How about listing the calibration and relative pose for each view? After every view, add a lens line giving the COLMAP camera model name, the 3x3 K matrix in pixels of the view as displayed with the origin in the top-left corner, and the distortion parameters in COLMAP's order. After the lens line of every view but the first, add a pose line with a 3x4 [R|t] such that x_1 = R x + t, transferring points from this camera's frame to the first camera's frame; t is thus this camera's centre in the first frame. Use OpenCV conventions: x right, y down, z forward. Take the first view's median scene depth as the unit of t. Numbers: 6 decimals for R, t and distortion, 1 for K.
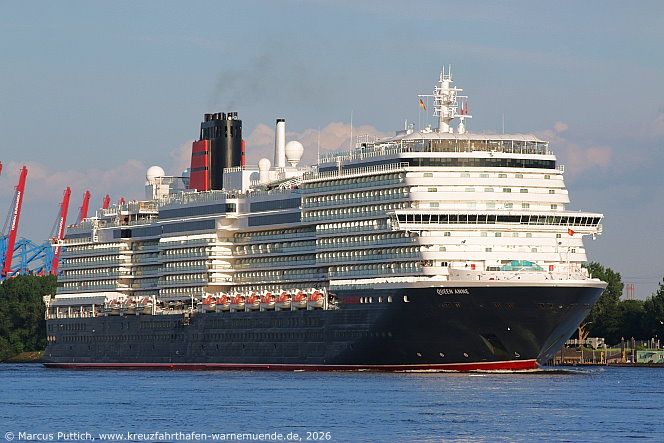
lens RADIAL K [[3500.3, 0, 332.0], [0, 3500.3, 221.5], [0, 0, 1]] dist [0.359759, 3.333063]
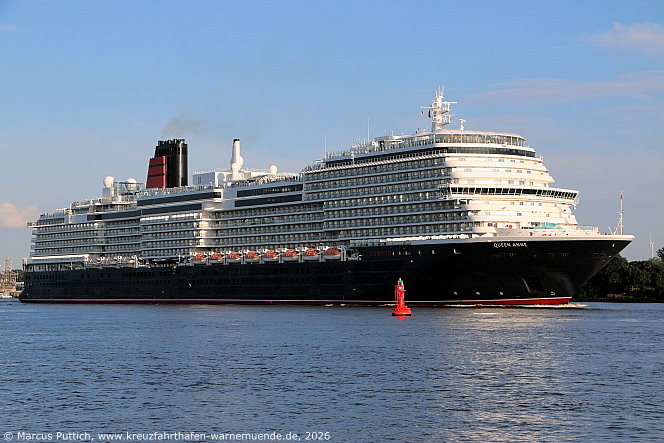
lens RADIAL K [[3500.3, 0, 332.0], [0, 3500.3, 221.5], [0, 0, 1]] dist [0.359759, 3.333063]
pose [[0.990833, 0.005444, -0.134981, 0.167291], [-0.002715, 0.999788, 0.020390, -0.017568], [0.135064, -0.019836, 0.990638, -0.355256]]
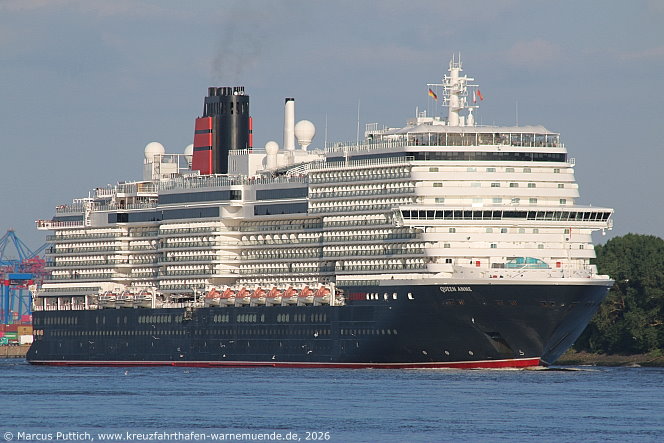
lens RADIAL K [[3179.1, 0, 332.0], [0, 3179.1, 221.5], [0, 0, 1]] dist [0.302275, 2.111502]
pose [[0.999990, -0.000878, 0.004470, -0.005327], [0.000895, 0.999992, -0.003892, 0.004962], [-0.004467, 0.003896, 0.999982, 0.114071]]
